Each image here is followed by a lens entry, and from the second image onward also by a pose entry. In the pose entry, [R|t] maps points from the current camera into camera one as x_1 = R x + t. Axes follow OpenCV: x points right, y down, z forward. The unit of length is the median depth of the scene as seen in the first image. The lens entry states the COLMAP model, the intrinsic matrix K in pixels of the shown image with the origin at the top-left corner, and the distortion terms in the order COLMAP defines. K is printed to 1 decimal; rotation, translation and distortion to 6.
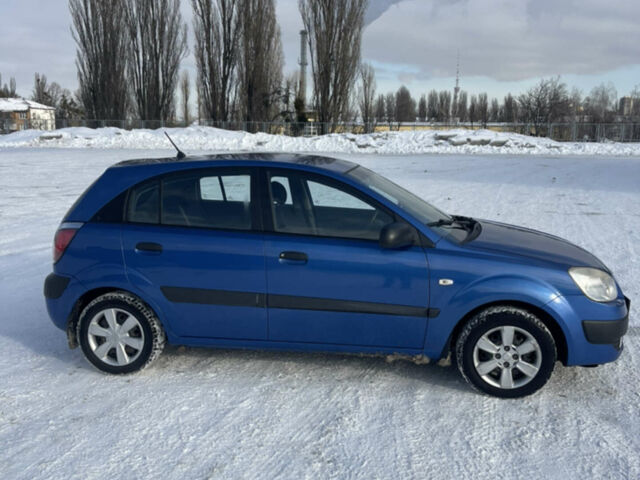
lens RADIAL K [[642.2, 0, 320.0], [0, 642.2, 240.0], [0, 0, 1]] dist [0.035676, -0.004335]
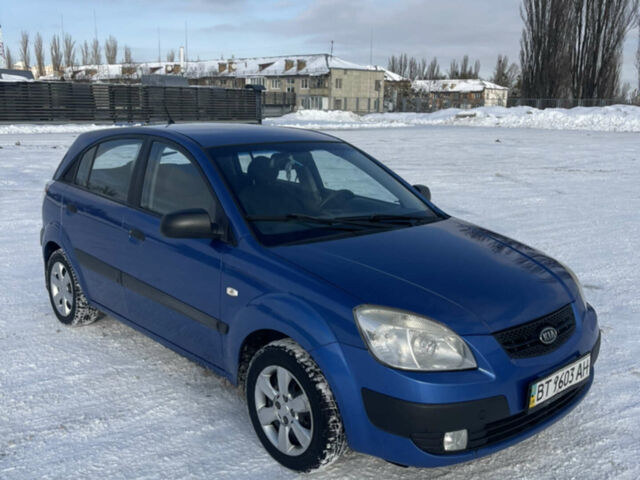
lens RADIAL K [[642.2, 0, 320.0], [0, 642.2, 240.0], [0, 0, 1]] dist [0.035676, -0.004335]
pose [[0.783743, 0.135766, -0.606065, 0.058151], [-0.117677, 0.990601, 0.069730, -0.004941], [0.609835, 0.016670, 0.792353, 0.035622]]
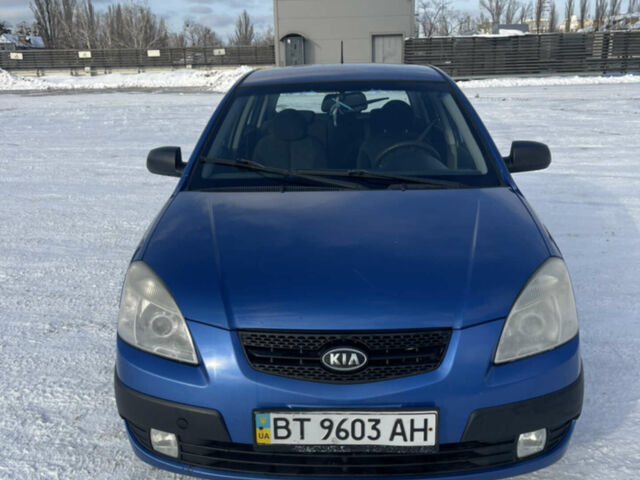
lens RADIAL K [[642.2, 0, 320.0], [0, 642.2, 240.0], [0, 0, 1]] dist [0.035676, -0.004335]
pose [[0.117868, 0.260232, -0.958325, 0.076244], [-0.146394, 0.959061, 0.242426, -0.011314], [0.982179, 0.111719, 0.151139, 0.087272]]
